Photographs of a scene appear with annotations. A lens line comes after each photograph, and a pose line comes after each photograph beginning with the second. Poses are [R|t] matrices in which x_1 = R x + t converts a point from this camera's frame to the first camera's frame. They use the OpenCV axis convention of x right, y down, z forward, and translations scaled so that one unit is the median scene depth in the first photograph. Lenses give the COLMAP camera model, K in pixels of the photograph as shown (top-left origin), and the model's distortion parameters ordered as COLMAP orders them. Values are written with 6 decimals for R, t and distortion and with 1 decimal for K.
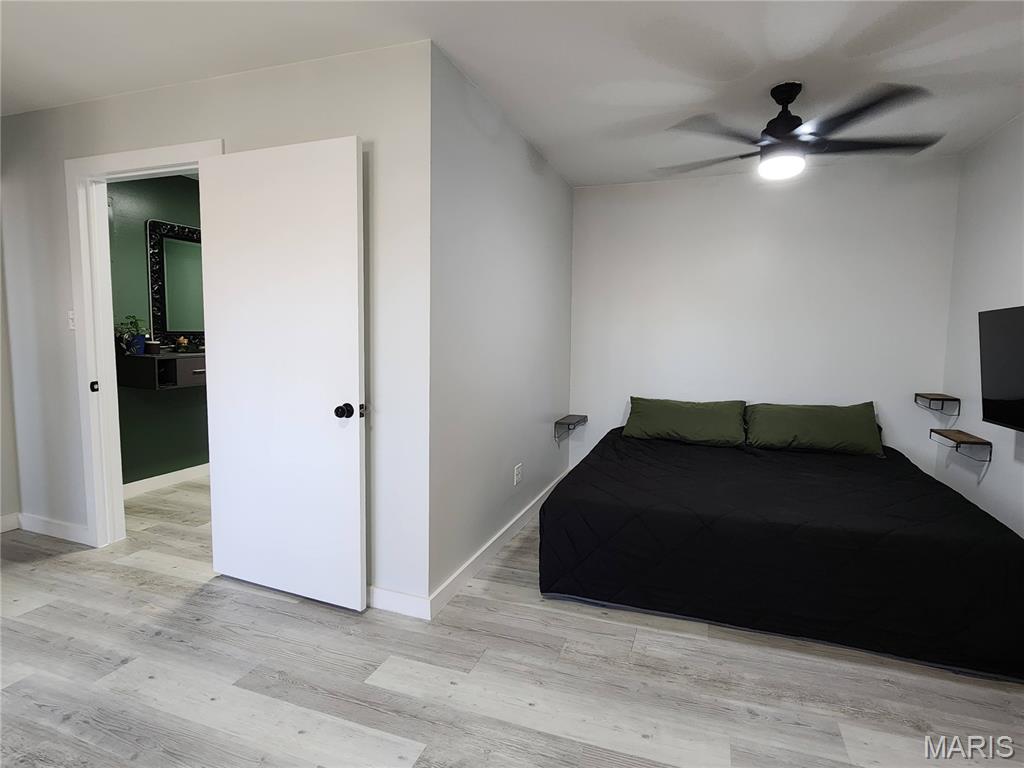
lens RADIAL K [[549.0, 0, 512.0], [0, 549.0, 384.0], [0, 0, 1]] dist [0.001607, -0.000191]
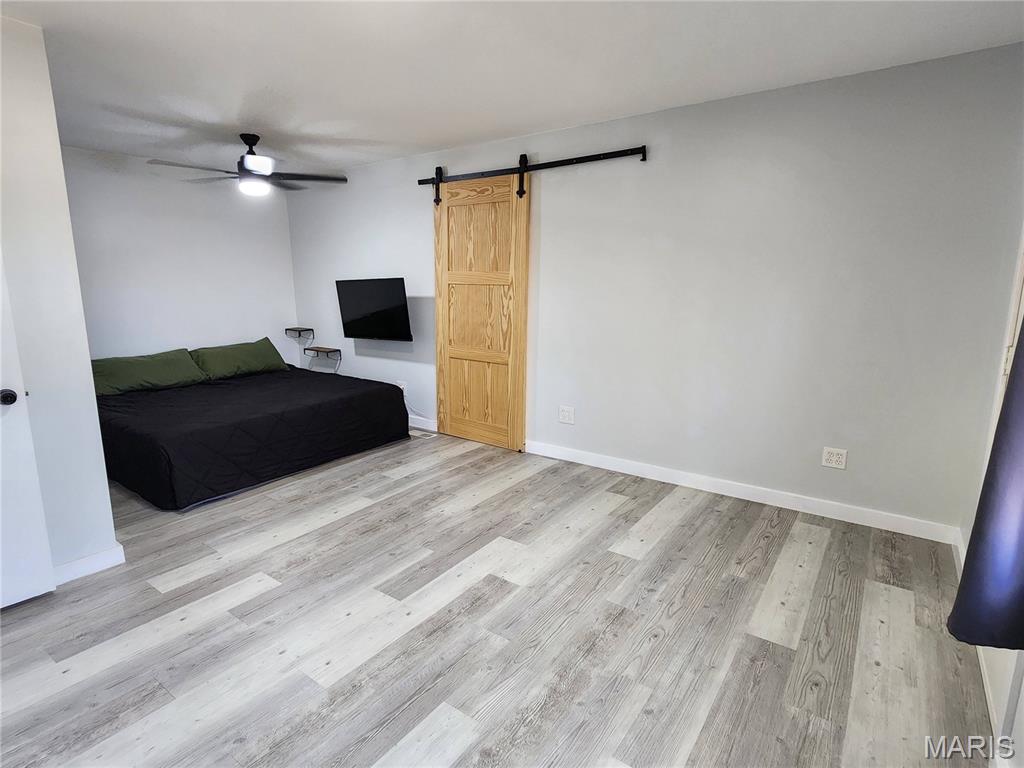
lens RADIAL K [[532.0, 0, 512.3], [0, 532.0, 382.8], [0, 0, 1]] dist [0.001564, 0.000344]
pose [[0.273616, -0.192517, 0.942375, -0.931174], [0.097685, 0.980260, 0.171894, -0.049442], [-0.956866, 0.045023, 0.287021, -0.112498]]
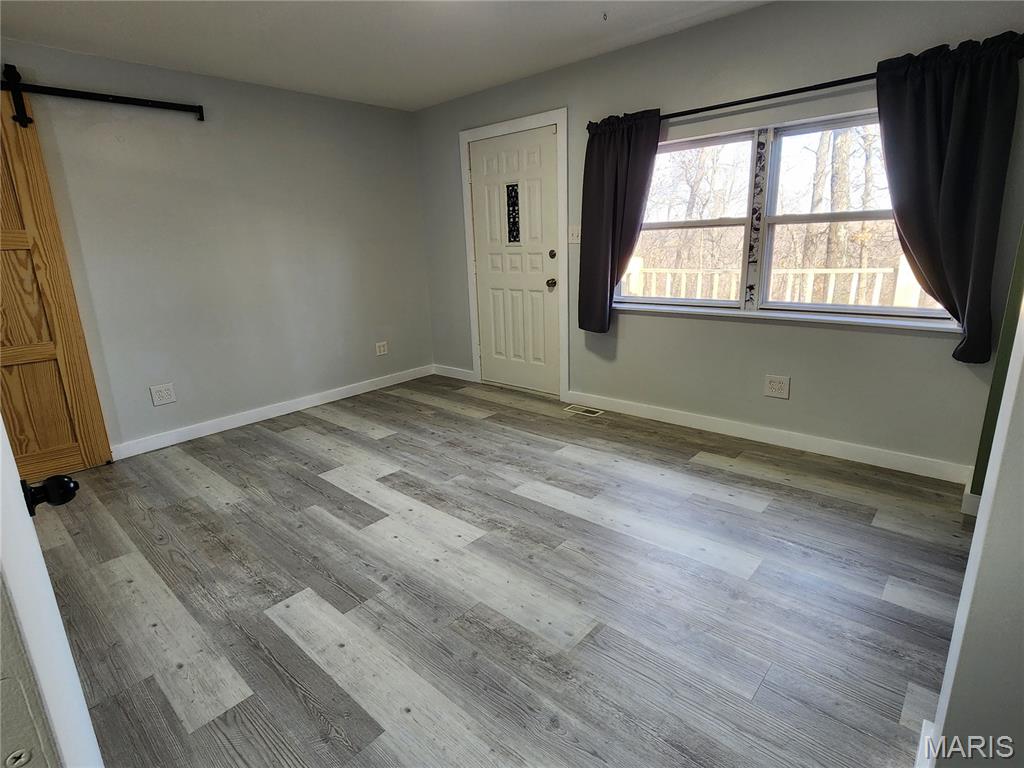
lens RADIAL K [[532.0, 0, 512.3], [0, 532.0, 382.8], [0, 0, 1]] dist [0.001564, 0.000344]
pose [[-0.927234, -0.078656, 0.366129, -0.764447], [0.060170, 0.933698, 0.352970, -0.147173], [-0.369617, 0.349316, -0.861024, 1.177131]]
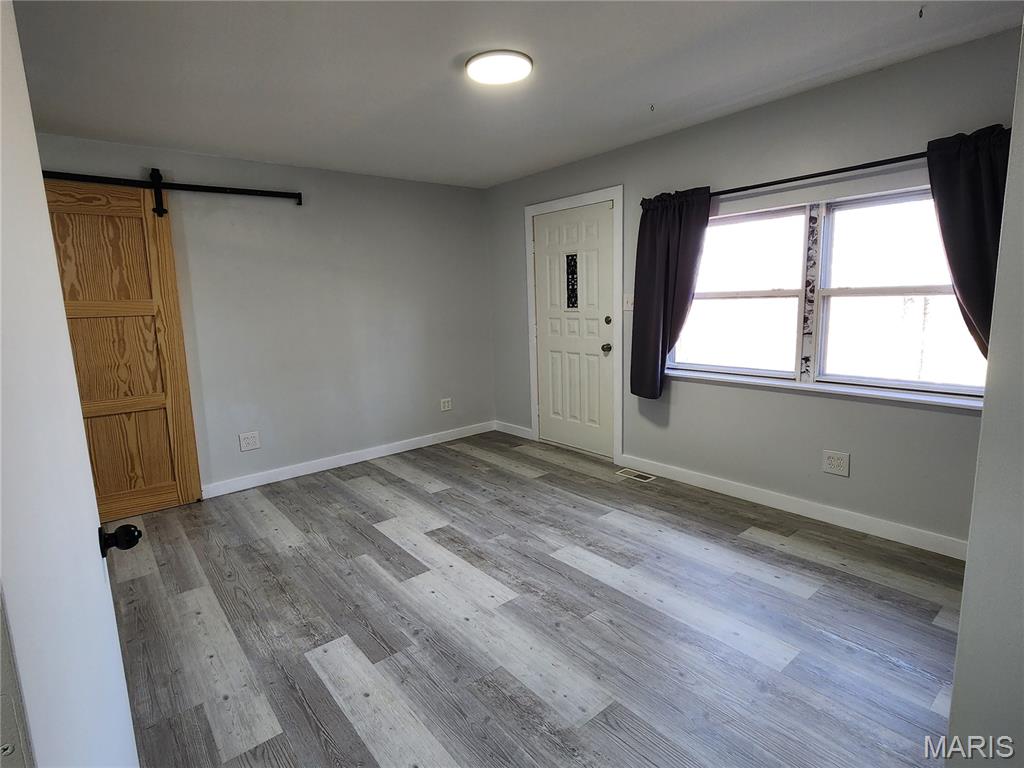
lens RADIAL K [[530.1, 0, 512.0], [0, 530.1, 384.0], [0, 0, 1]] dist [0.002594, -0.000968]
pose [[-0.860081, -0.069188, 0.505444, -0.854858], [0.071710, 0.964528, 0.254056, -0.187530], [-0.505092, 0.254754, -0.824611, 1.175620]]
